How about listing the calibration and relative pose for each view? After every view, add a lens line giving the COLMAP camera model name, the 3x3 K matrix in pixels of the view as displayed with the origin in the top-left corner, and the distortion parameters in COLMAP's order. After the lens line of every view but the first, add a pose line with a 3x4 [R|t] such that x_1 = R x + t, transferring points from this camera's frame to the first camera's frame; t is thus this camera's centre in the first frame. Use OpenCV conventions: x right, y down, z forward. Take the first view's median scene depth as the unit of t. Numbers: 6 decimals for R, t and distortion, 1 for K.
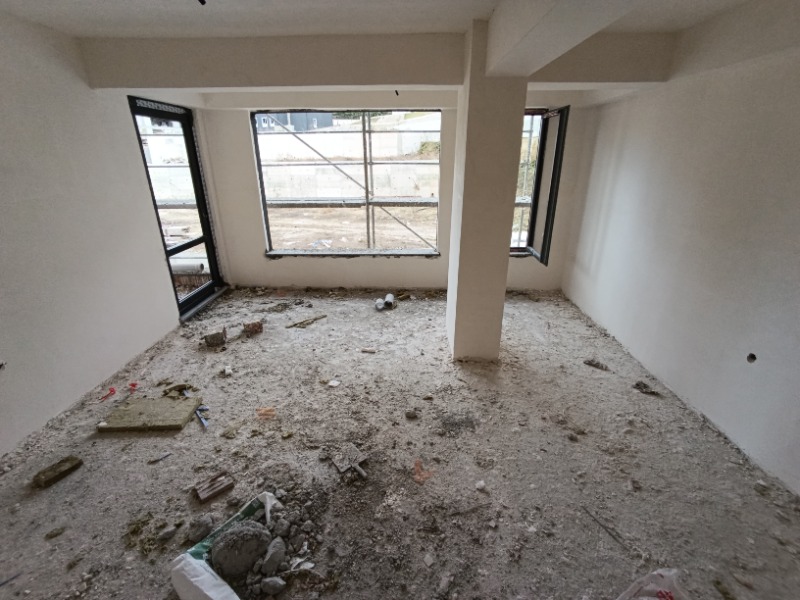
lens RADIAL K [[367.3, 0, 398.1], [0, 367.3, 299.6], [0, 0, 1]] dist [0.003175, -0.001451]
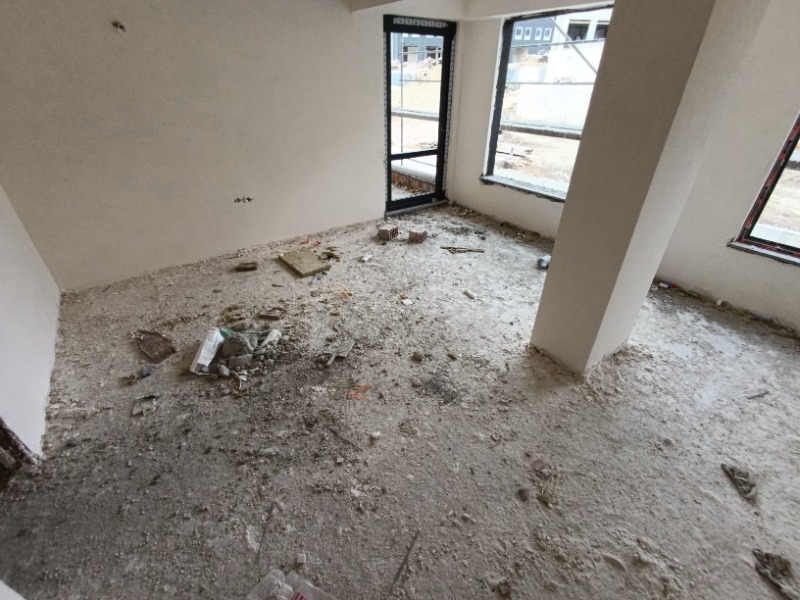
lens RADIAL K [[367.3, 0, 397.0], [0, 367.3, 297.5], [0, 0, 1]] dist [0.003175, -0.001451]
pose [[0.603642, 0.421846, -0.676508, 0.549371], [-0.300856, 0.906338, 0.296709, -0.095217], [0.738311, 0.024426, 0.674018, 0.270636]]
